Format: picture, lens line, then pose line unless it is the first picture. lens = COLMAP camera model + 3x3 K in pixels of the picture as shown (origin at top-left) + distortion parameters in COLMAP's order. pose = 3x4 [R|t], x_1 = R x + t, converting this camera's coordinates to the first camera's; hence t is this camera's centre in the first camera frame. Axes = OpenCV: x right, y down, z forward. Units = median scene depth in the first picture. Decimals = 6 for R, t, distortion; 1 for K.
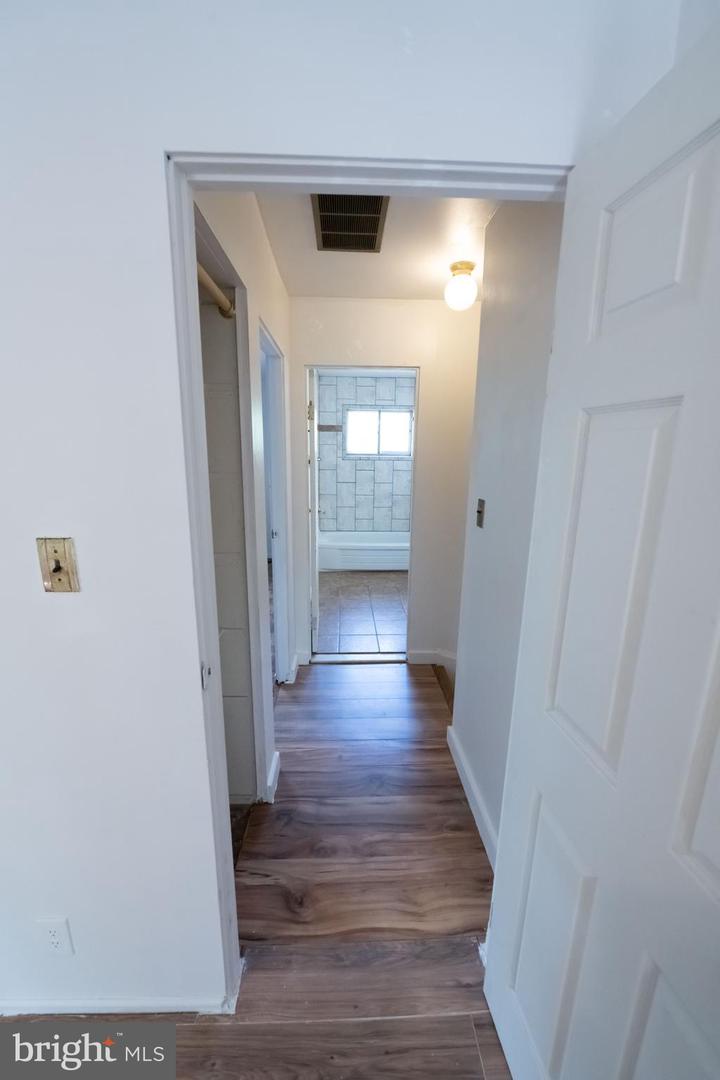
lens RADIAL K [[426.2, 0, 359.3], [0, 426.2, 546.9], [0, 0, 1]] dist [-0.012352, -0.000289]
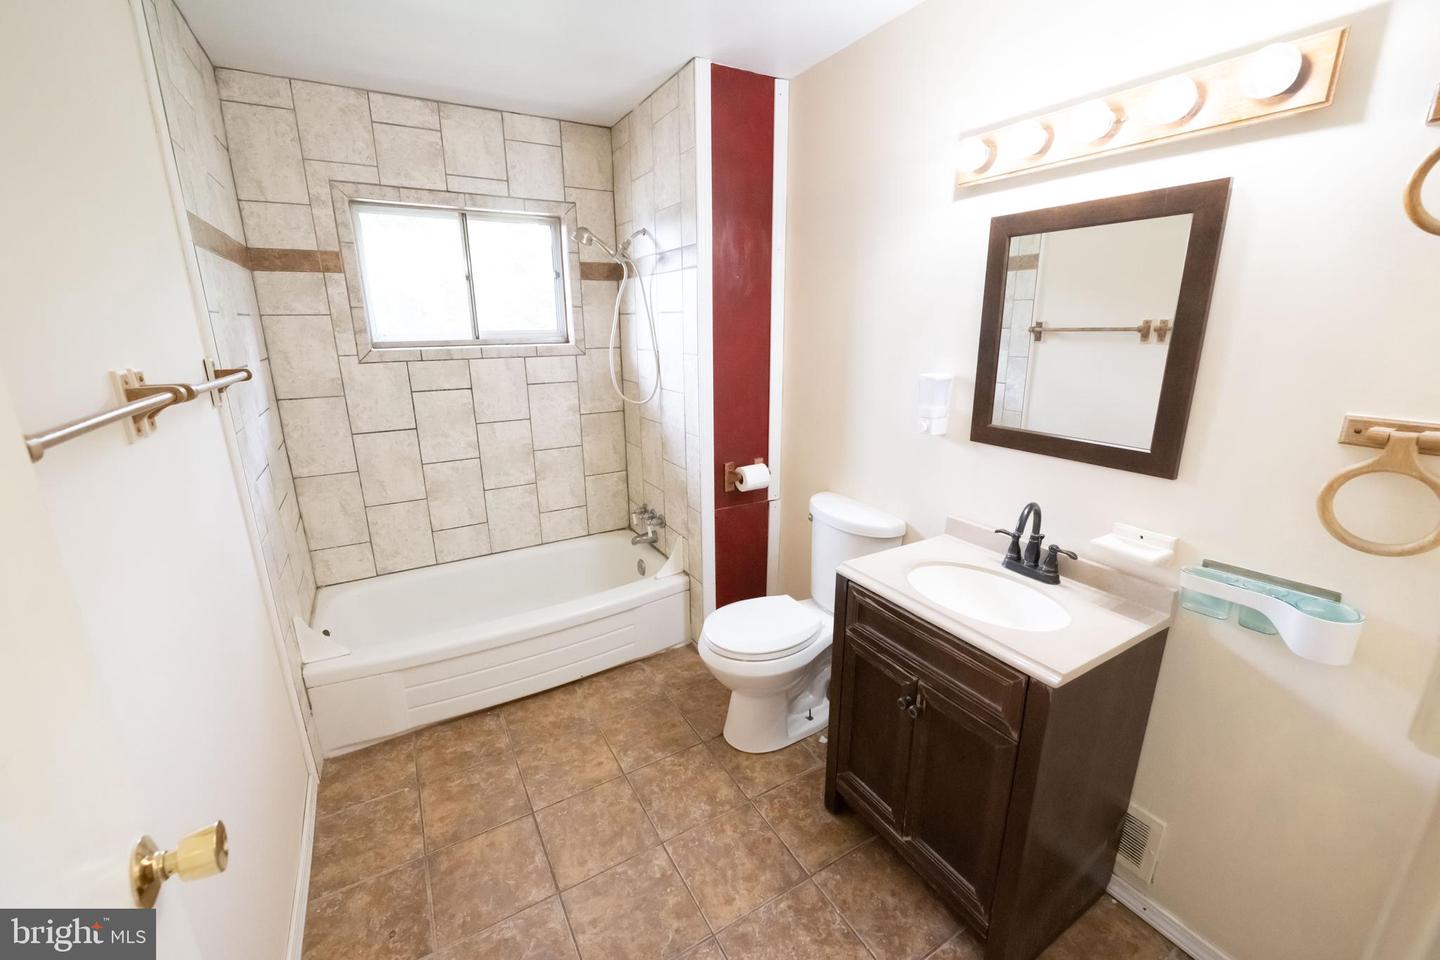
lens RADIAL K [[568.3, 0, 713.6], [0, 568.3, 479.2], [0, 0, 1]] dist [-0.012352, -0.000289]
pose [[0.884534, -0.144371, 0.443572, -0.006089], [0.125239, 0.989488, 0.072312, -0.117203], [-0.449349, -0.008410, 0.893317, 0.507927]]
